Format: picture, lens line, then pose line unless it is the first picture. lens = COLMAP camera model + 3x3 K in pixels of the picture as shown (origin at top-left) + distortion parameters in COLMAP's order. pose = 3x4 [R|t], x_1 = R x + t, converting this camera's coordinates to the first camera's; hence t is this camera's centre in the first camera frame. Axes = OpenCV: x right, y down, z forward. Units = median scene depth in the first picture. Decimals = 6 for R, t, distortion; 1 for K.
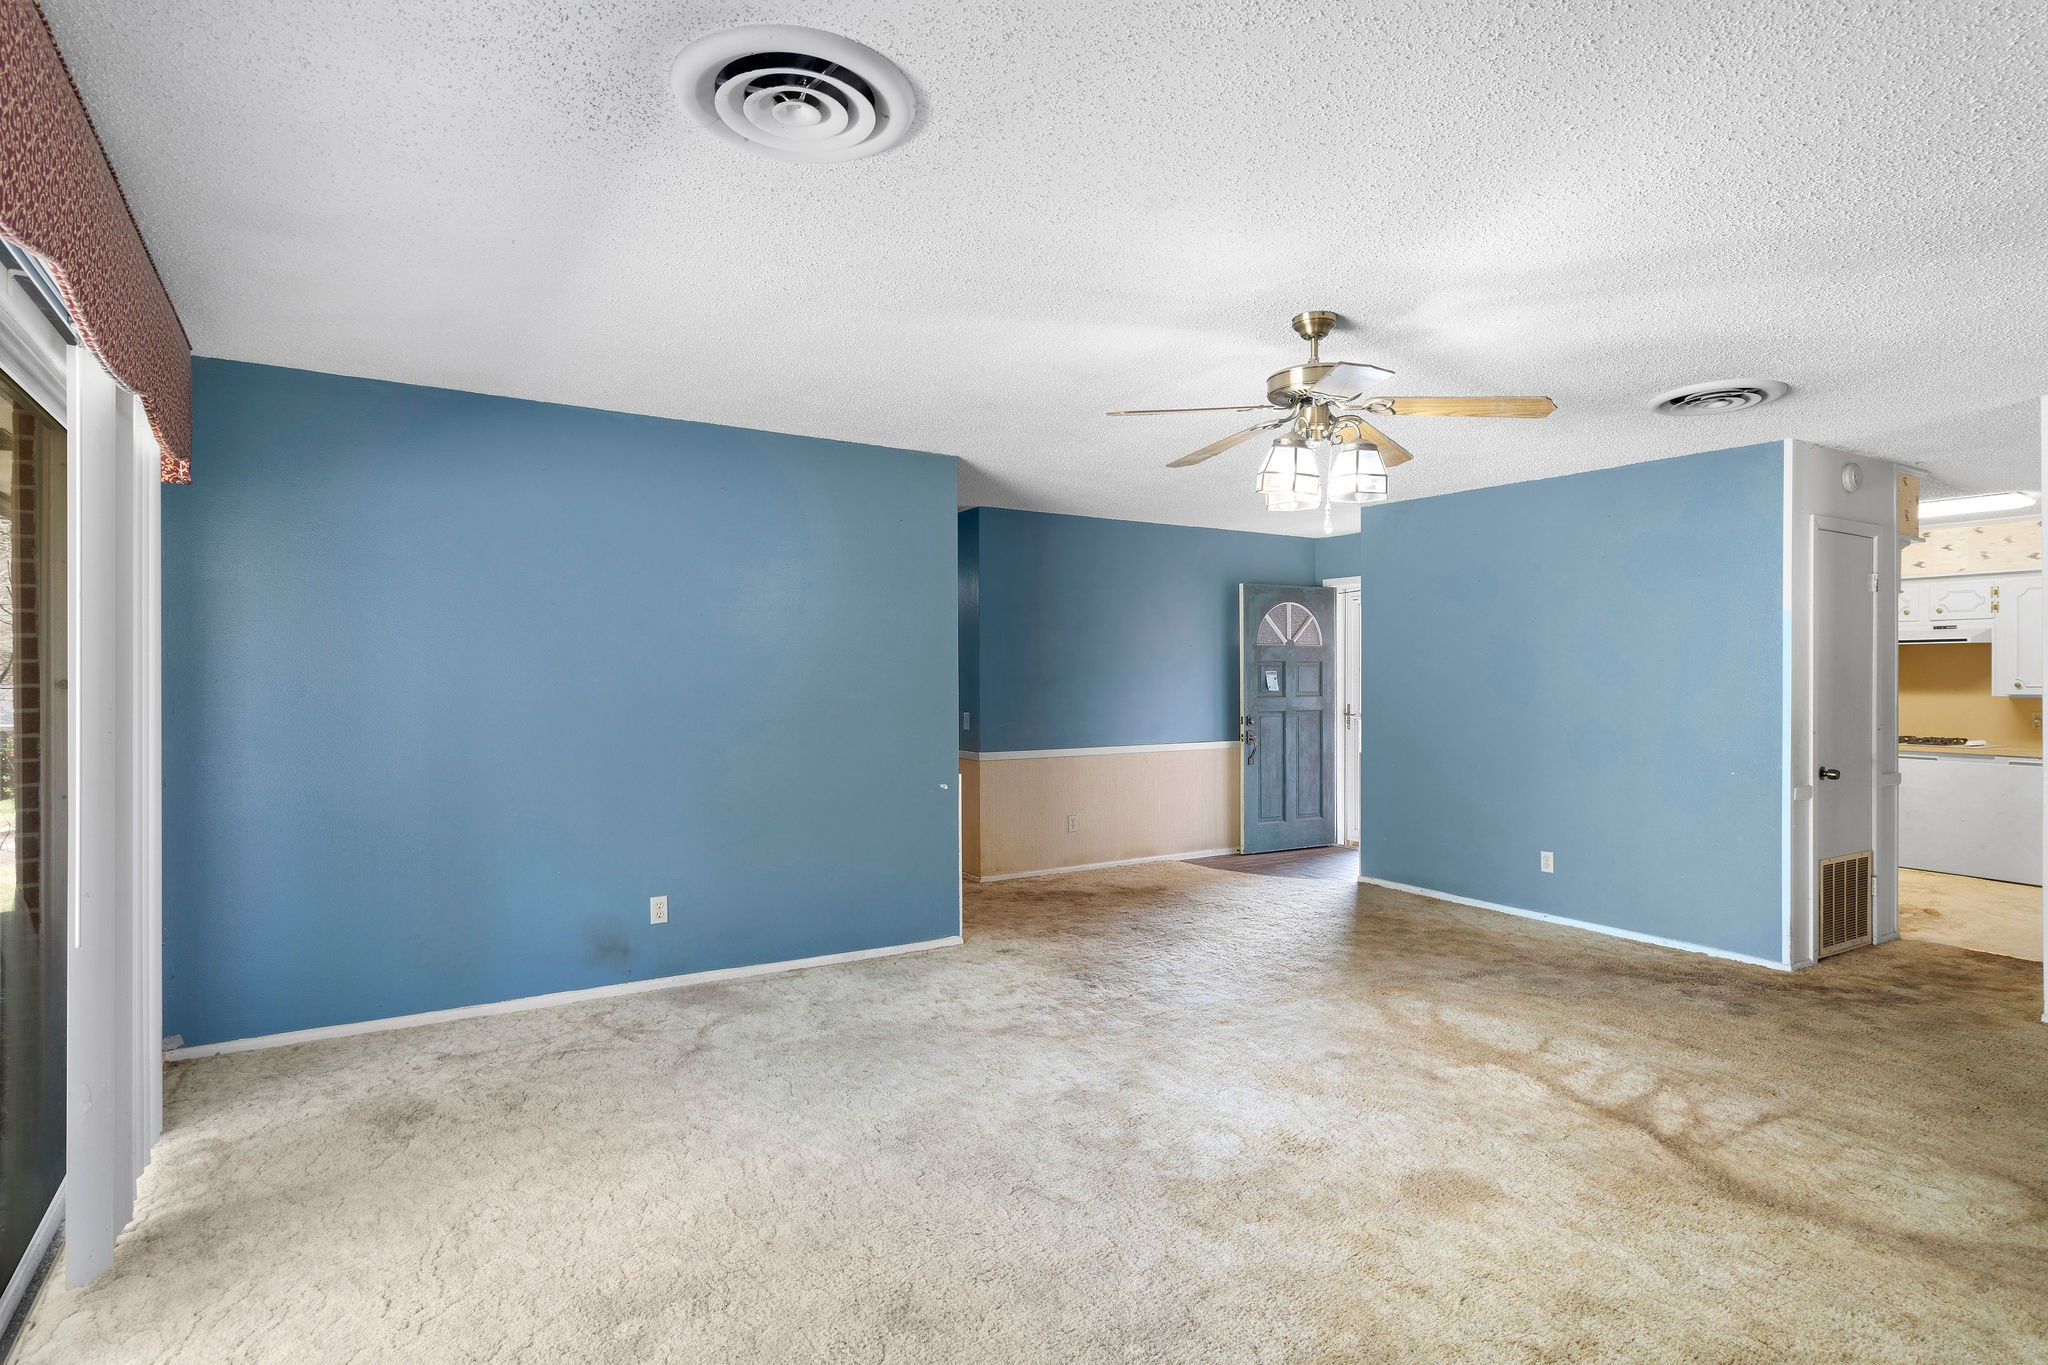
lens RADIAL K [[1063.1, 0, 1026.0], [0, 1063.1, 684.1], [0, 0, 1]] dist [-0.001247, -0.000563]
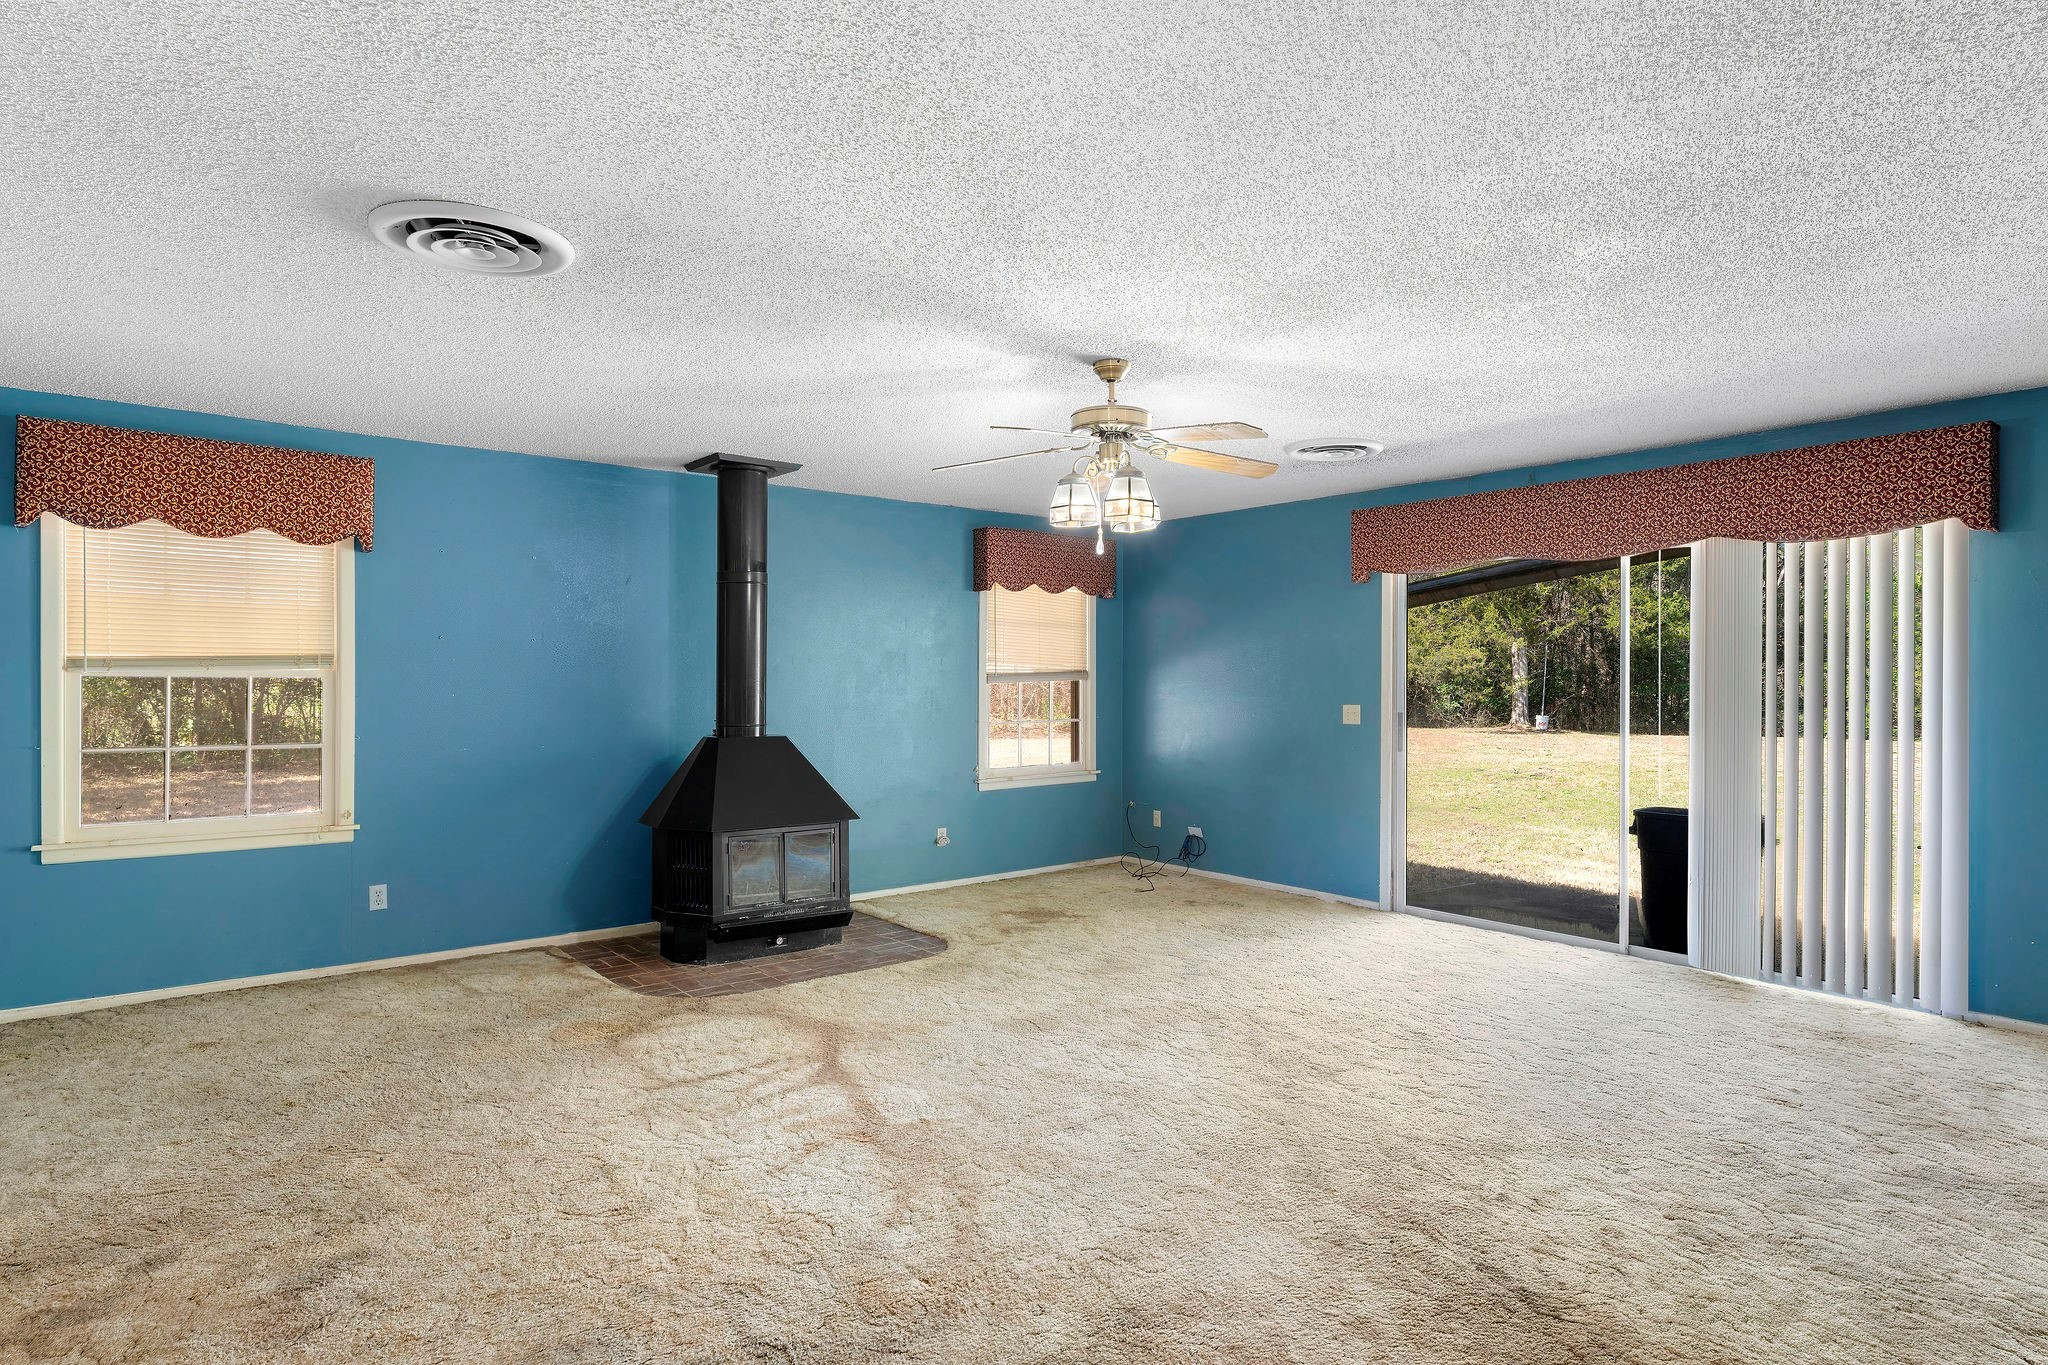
lens RADIAL K [[1063.1, 0, 1020.9], [0, 1063.1, 684.4], [0, 0, 1]] dist [-0.001247, -0.000563]
pose [[-0.993281, -0.002827, -0.115690, 0.420589], [-0.003470, 0.999980, 0.005357, -0.006358], [0.115672, 0.005722, -0.993271, 1.785131]]
